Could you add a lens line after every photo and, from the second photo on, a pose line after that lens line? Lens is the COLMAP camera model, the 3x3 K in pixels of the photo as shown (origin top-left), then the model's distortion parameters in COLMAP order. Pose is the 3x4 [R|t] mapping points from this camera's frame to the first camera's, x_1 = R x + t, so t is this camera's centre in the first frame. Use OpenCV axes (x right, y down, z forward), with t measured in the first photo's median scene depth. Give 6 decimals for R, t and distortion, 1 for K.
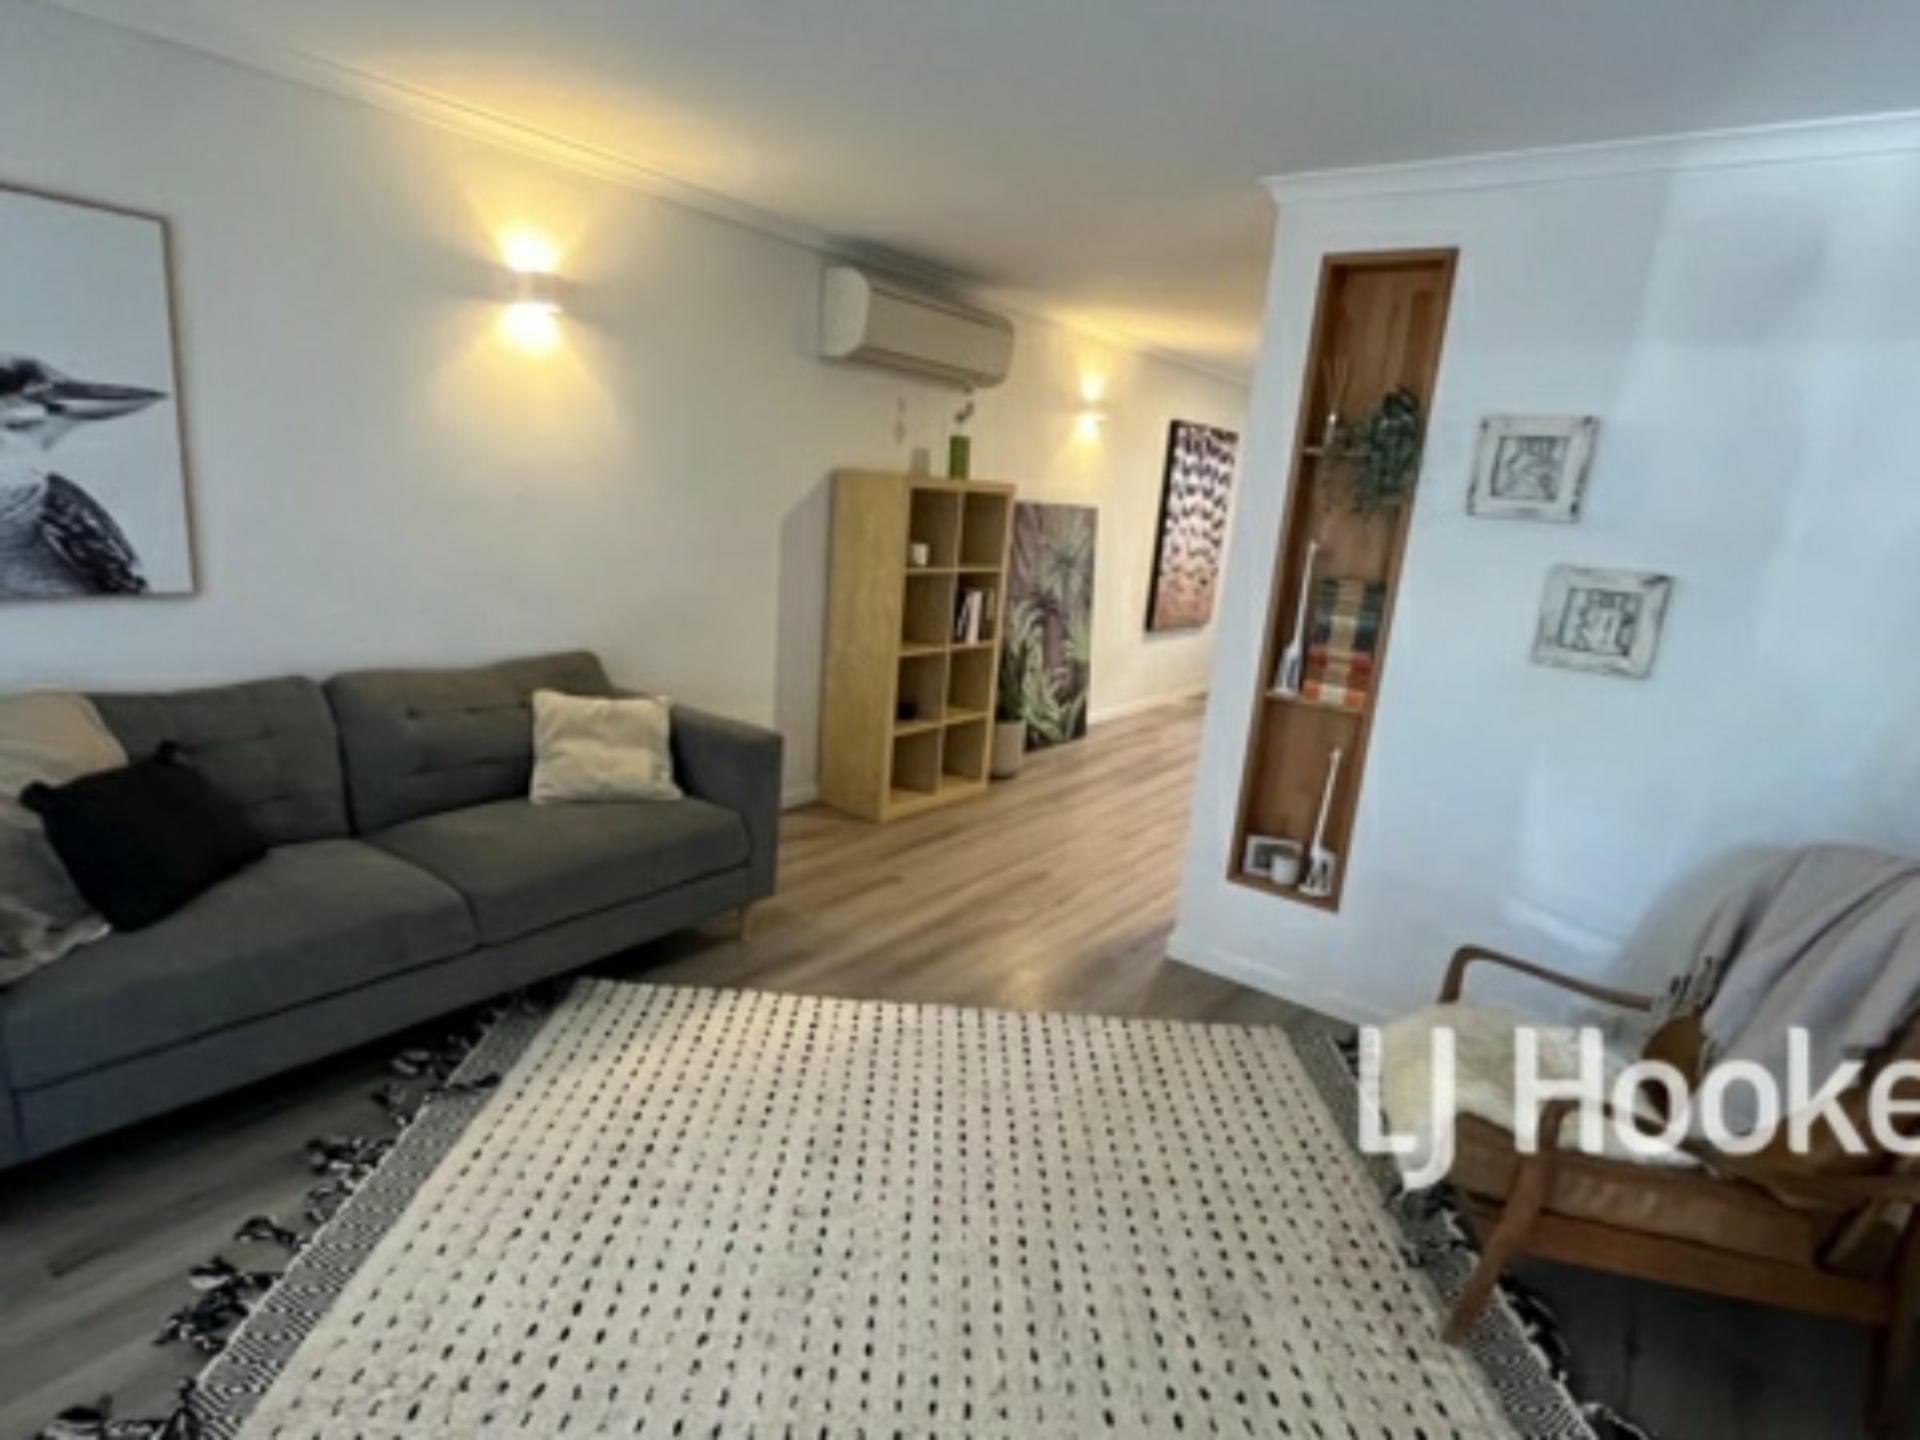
lens RADIAL K [[1029.9, 0, 958.4], [0, 1029.9, 732.2], [0, 0, 1]] dist [-0.001134, 0.000612]
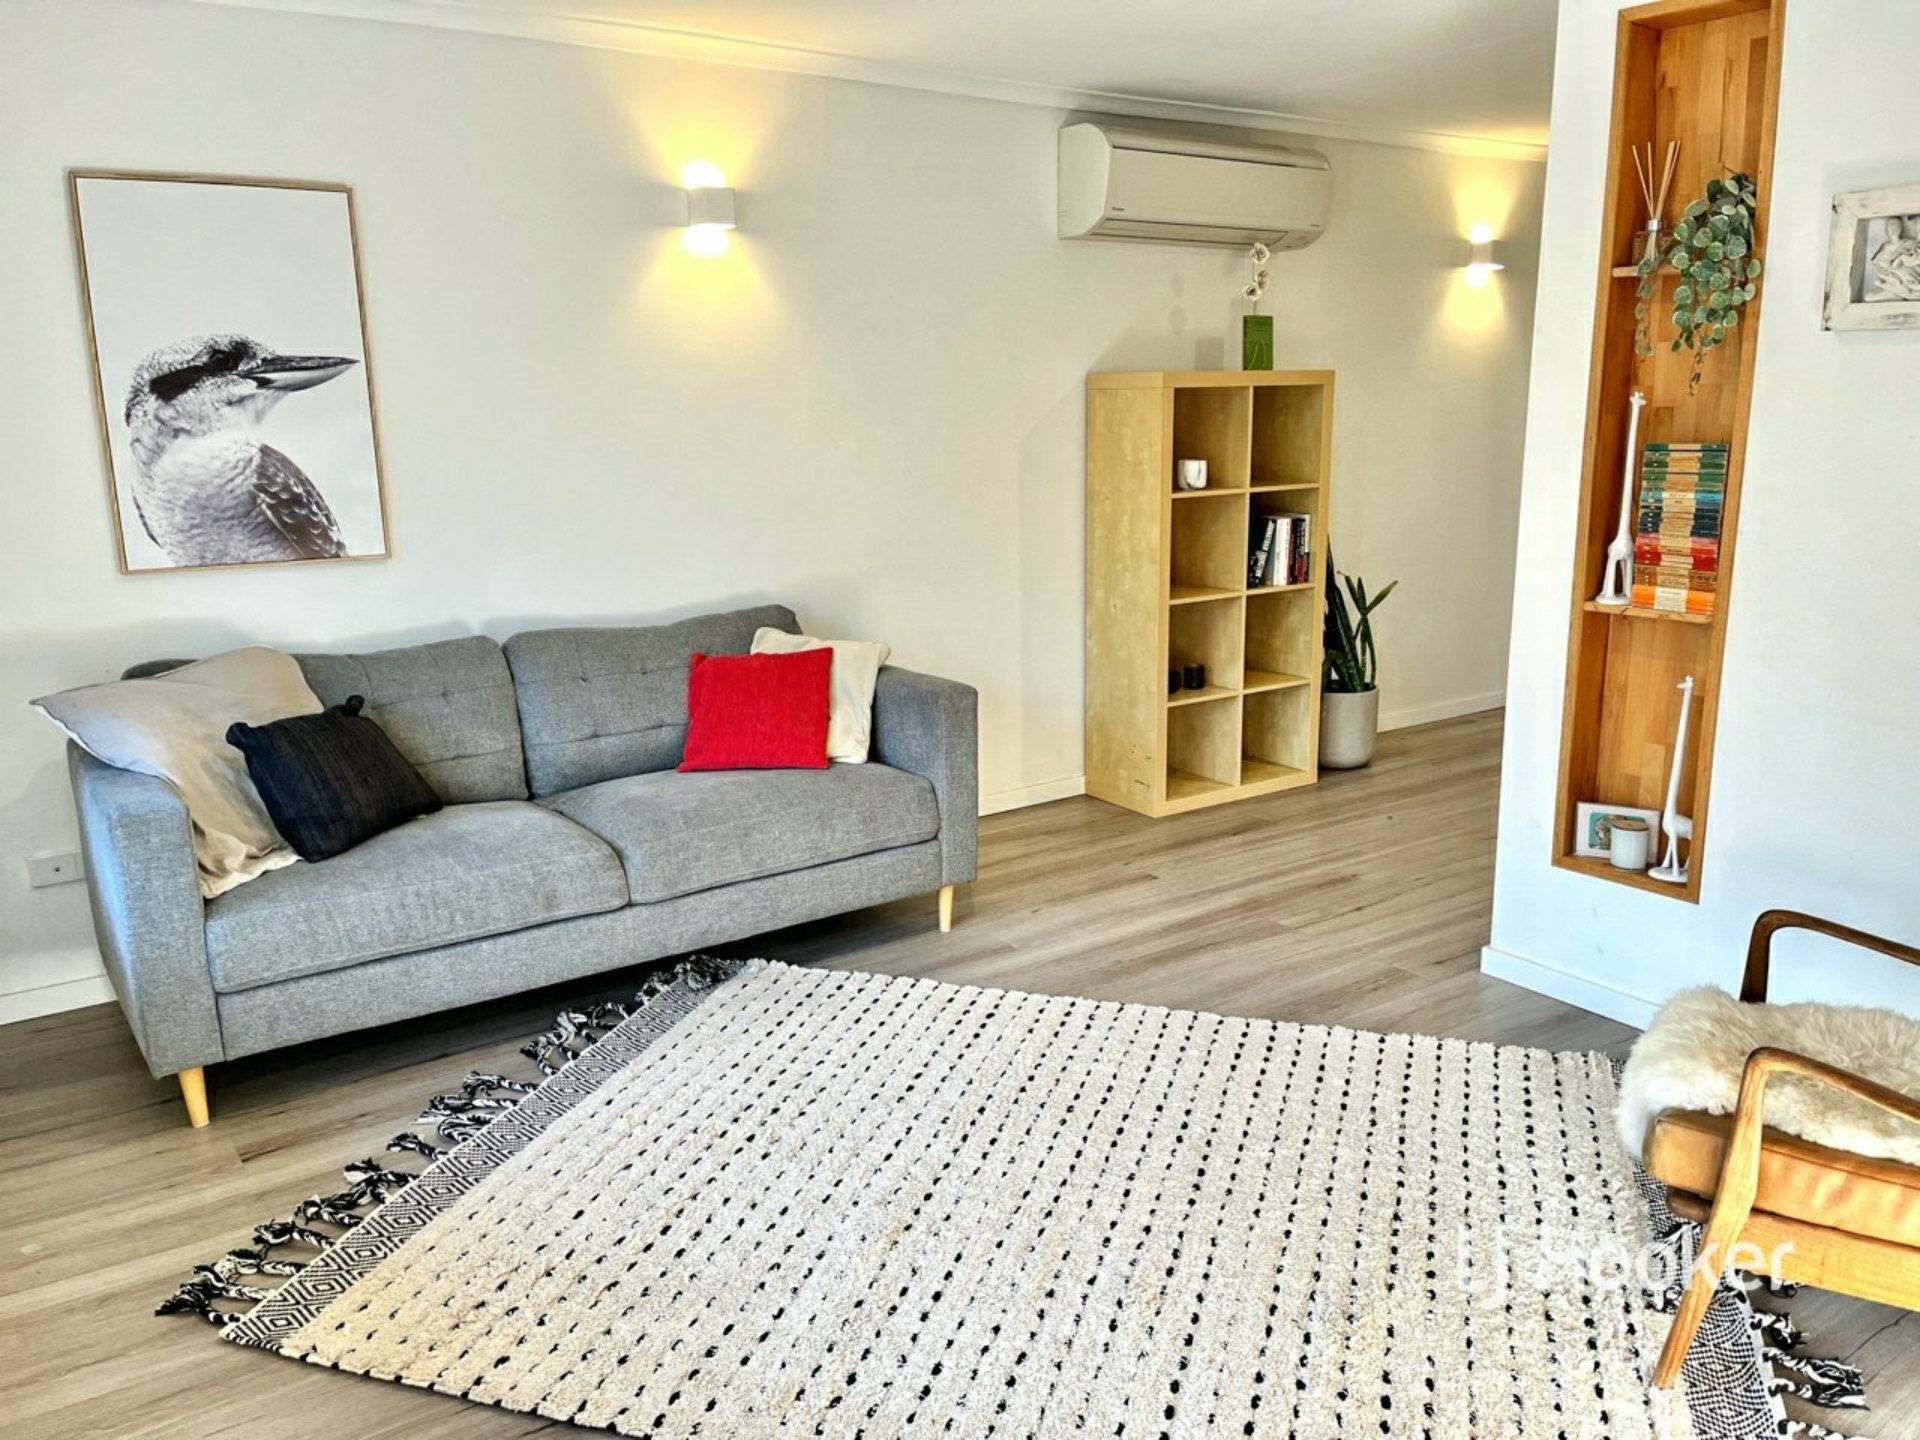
lens RADIAL K [[1454.4, 0, 967.2], [0, 1454.4, 736.5], [0, 0, 1]] dist [0.058722, -0.046306]
pose [[0.945400, -0.023519, -0.325064, 0.246654], [0.016476, 0.999566, -0.024401, 0.083264], [0.325497, 0.017713, 0.945377, -0.161375]]
